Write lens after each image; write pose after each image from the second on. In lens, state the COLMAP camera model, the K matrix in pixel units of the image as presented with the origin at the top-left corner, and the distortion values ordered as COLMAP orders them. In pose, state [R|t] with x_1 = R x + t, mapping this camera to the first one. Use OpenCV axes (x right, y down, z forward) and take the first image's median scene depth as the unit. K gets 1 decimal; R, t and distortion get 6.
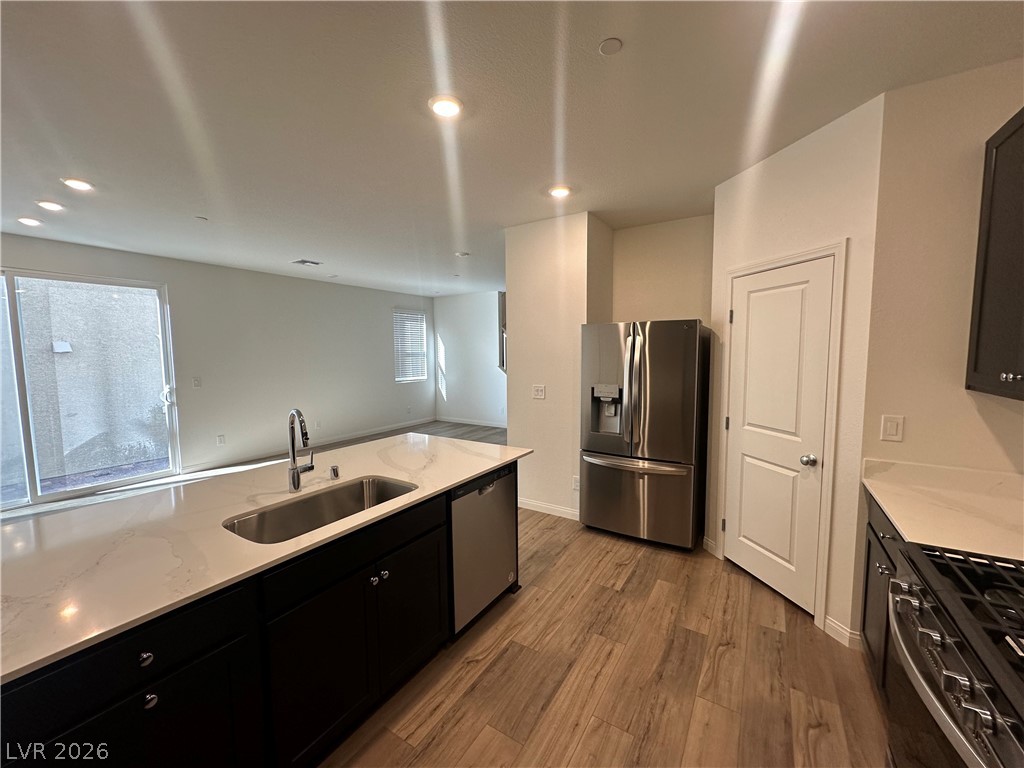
lens RADIAL K [[410.3, 0, 516.3], [0, 410.3, 384.5], [0, 0, 1]] dist [-0.001077, -0.000168]
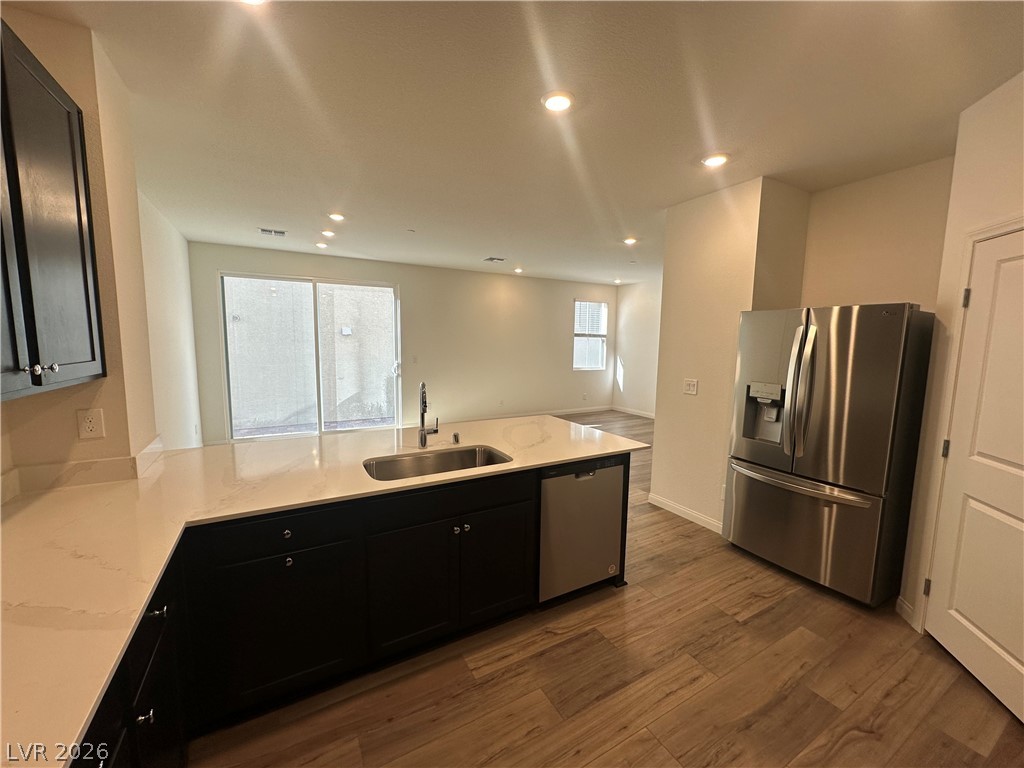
lens RADIAL K [[412.0, 0, 512.4], [0, 412.0, 385.1], [0, 0, 1]] dist [0.002003, -0.000044]
pose [[0.879987, 0.073483, -0.469279, 0.195768], [-0.060171, 0.997247, 0.043324, -0.001792], [0.471171, -0.009888, 0.881986, 0.014480]]
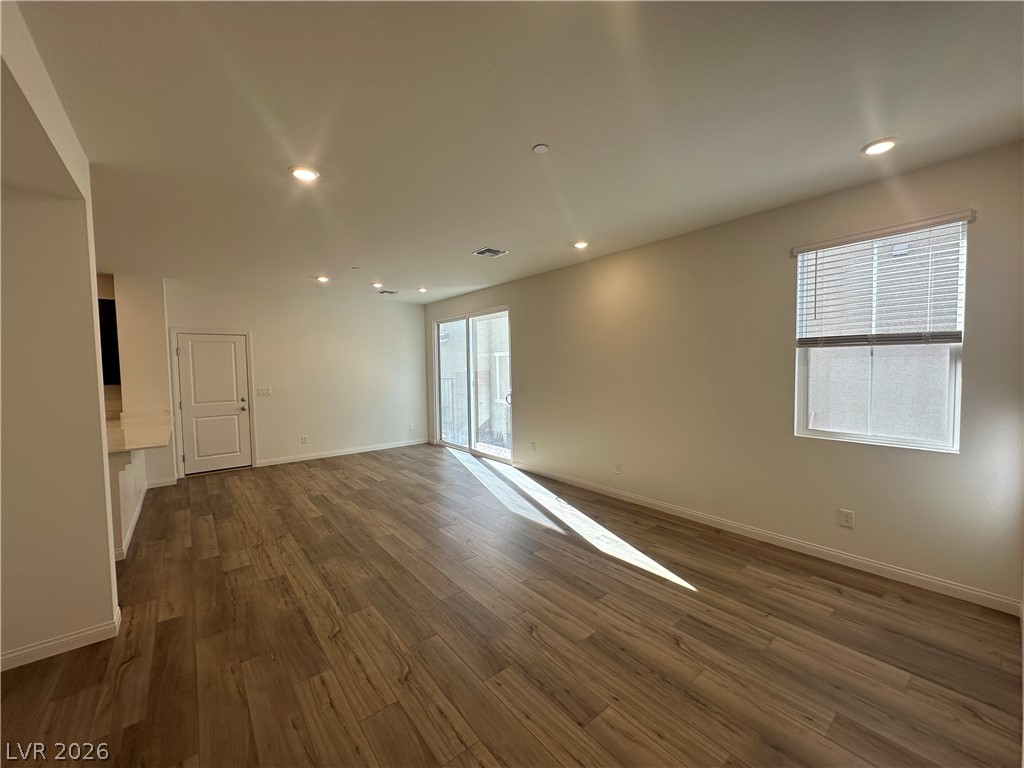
lens RADIAL K [[408.5, 0, 510.9], [0, 408.5, 385.3], [0, 0, 1]] dist [-0.001268, -0.000191]
pose [[-0.335868, 0.059557, -0.940024, 0.512033], [-0.055089, 0.995048, 0.082727, -0.205479], [0.940297, 0.079571, -0.330924, 2.630688]]
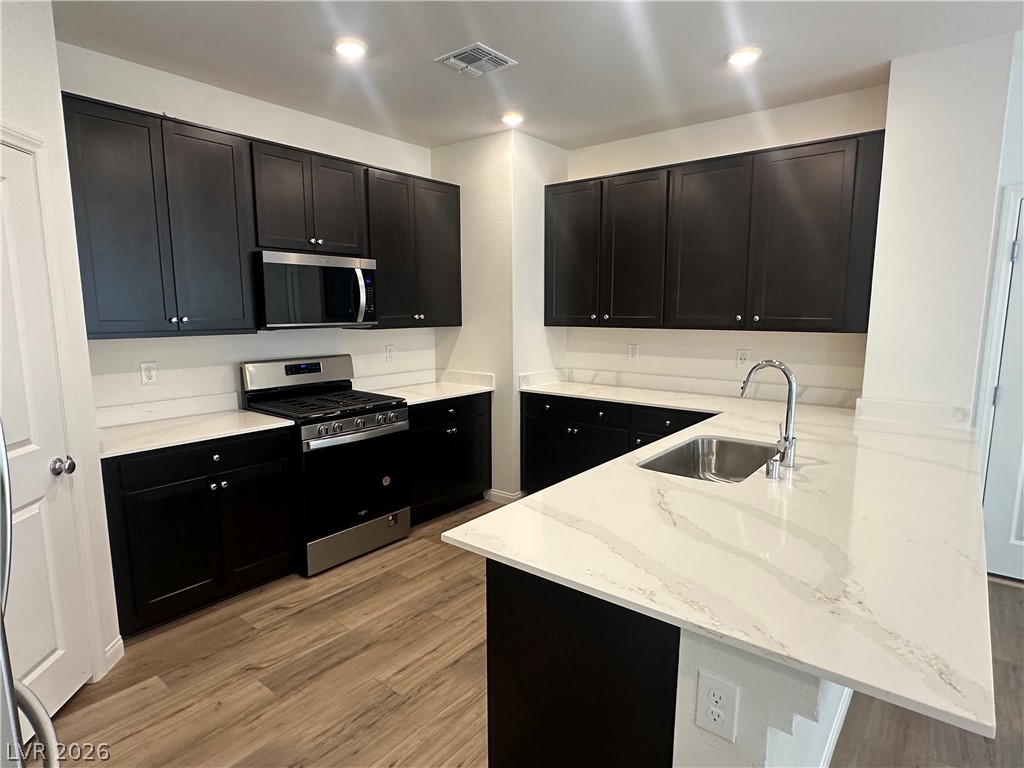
lens RADIAL K [[563.6, 0, 508.1], [0, 563.6, 389.9], [0, 0, 1]] dist [-0.000622, 0.000501]
pose [[-0.991752, -0.009136, 0.127848, -0.094081], [0.019478, 0.975130, 0.220775, -0.103124], [-0.126686, 0.221445, -0.966909, 1.503885]]
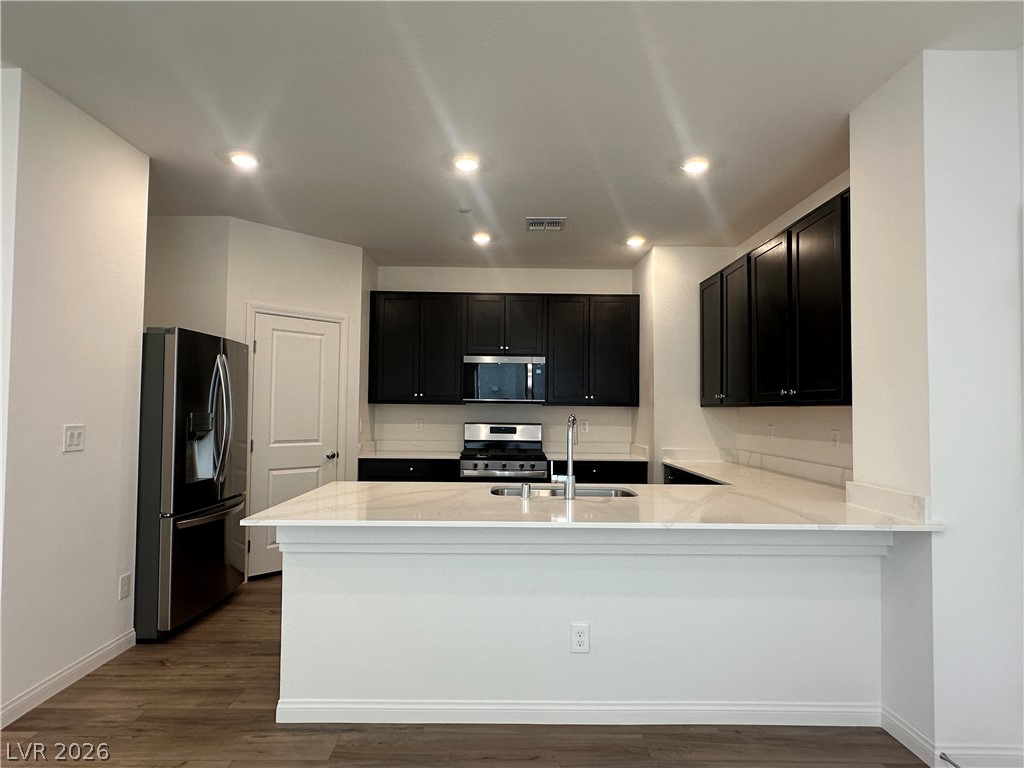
lens RADIAL K [[563.6, 0, 508.1], [0, 563.6, 389.9], [0, 0, 1]] dist [-0.000622, 0.000501]
pose [[-0.533934, 0.029844, 0.844999, -1.164412], [0.059632, 0.998217, 0.002425, -0.014963], [-0.843421, 0.051684, -0.534762, 1.320151]]
